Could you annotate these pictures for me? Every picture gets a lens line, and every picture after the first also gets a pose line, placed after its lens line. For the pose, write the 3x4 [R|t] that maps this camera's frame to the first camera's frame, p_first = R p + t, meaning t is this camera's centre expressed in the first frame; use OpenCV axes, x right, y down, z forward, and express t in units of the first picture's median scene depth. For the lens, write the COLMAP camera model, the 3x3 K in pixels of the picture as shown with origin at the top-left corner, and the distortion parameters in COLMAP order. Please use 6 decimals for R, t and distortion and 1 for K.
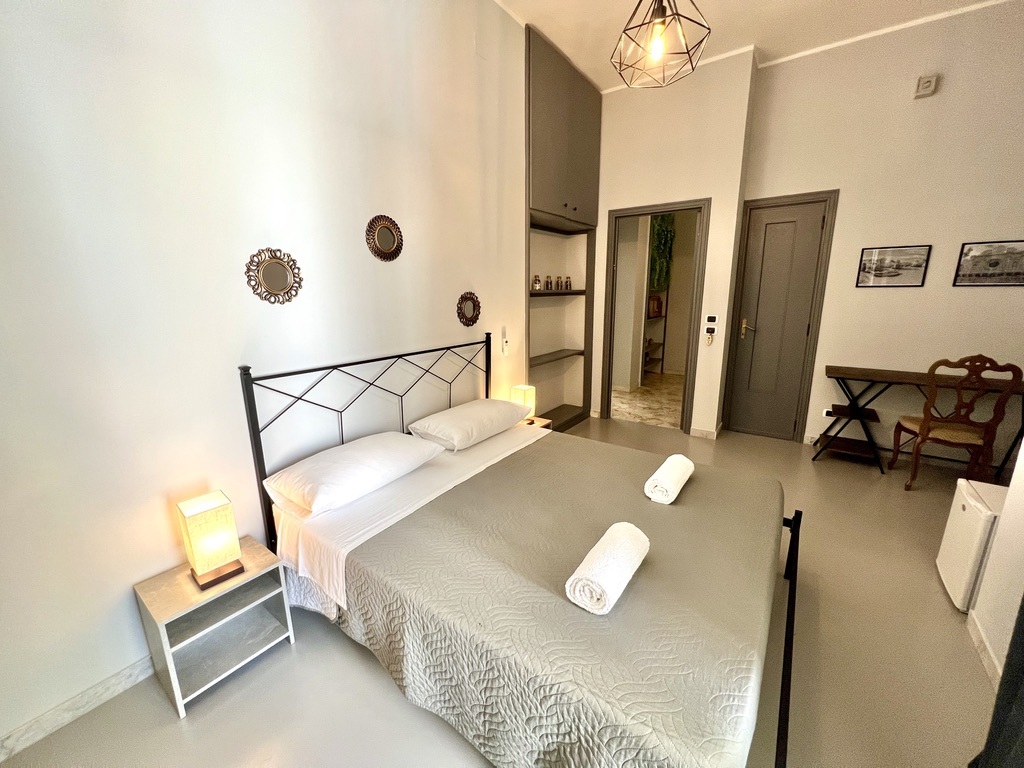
lens RADIAL K [[410.8, 0, 511.9], [0, 410.8, 380.6], [0, 0, 1]] dist [-0.000273, 0.000481]
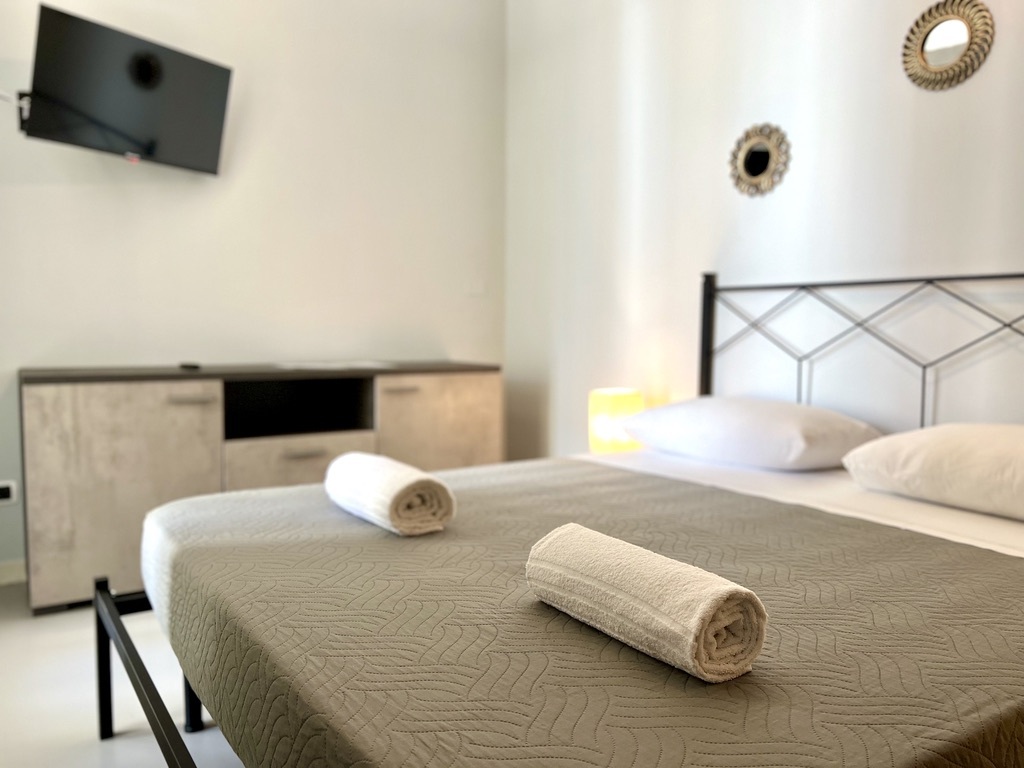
lens RADIAL K [[768.9, 0, 521.6], [0, 768.9, 387.1], [0, 0, 1]] dist [0.067241, -0.085728]
pose [[-0.328216, 0.078035, -0.941374, 0.662279], [-0.208033, 0.966141, 0.152620, 0.019396], [0.921410, 0.245929, -0.300869, 0.763837]]
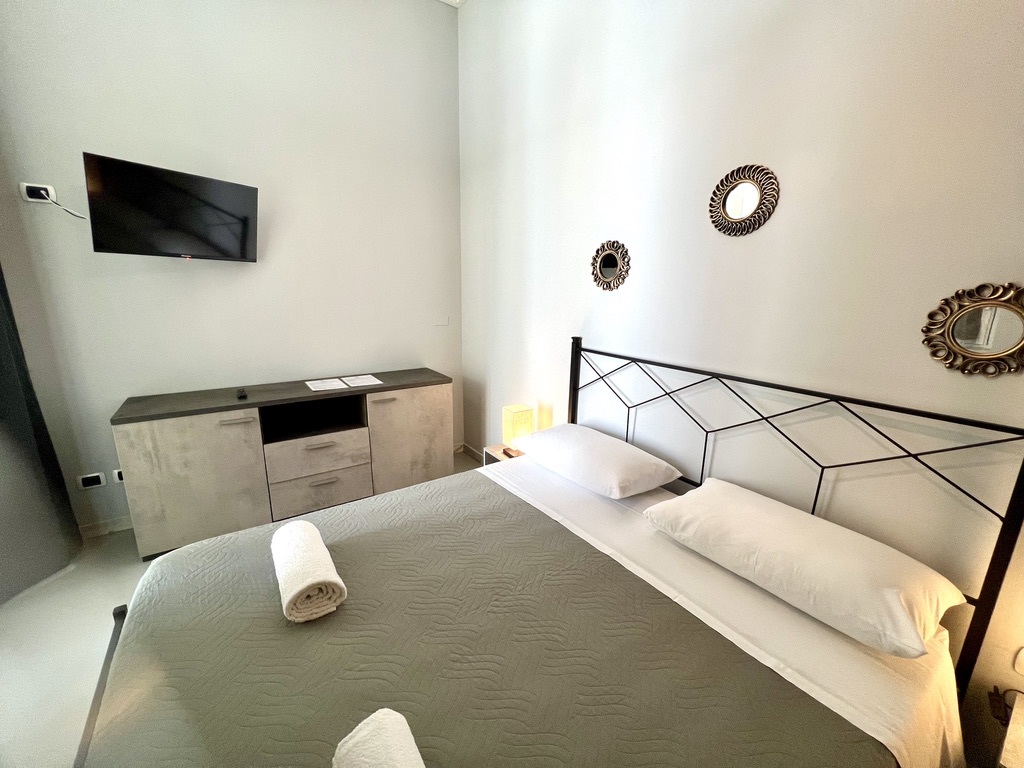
lens RADIAL K [[410.8, 0, 511.9], [0, 410.8, 380.6], [0, 0, 1]] dist [-0.000273, 0.000481]
pose [[-0.328168, 0.219348, -0.918799, 0.414912], [-0.213945, 0.930131, 0.298468, -0.161763], [0.920072, 0.294520, -0.258311, 0.766043]]
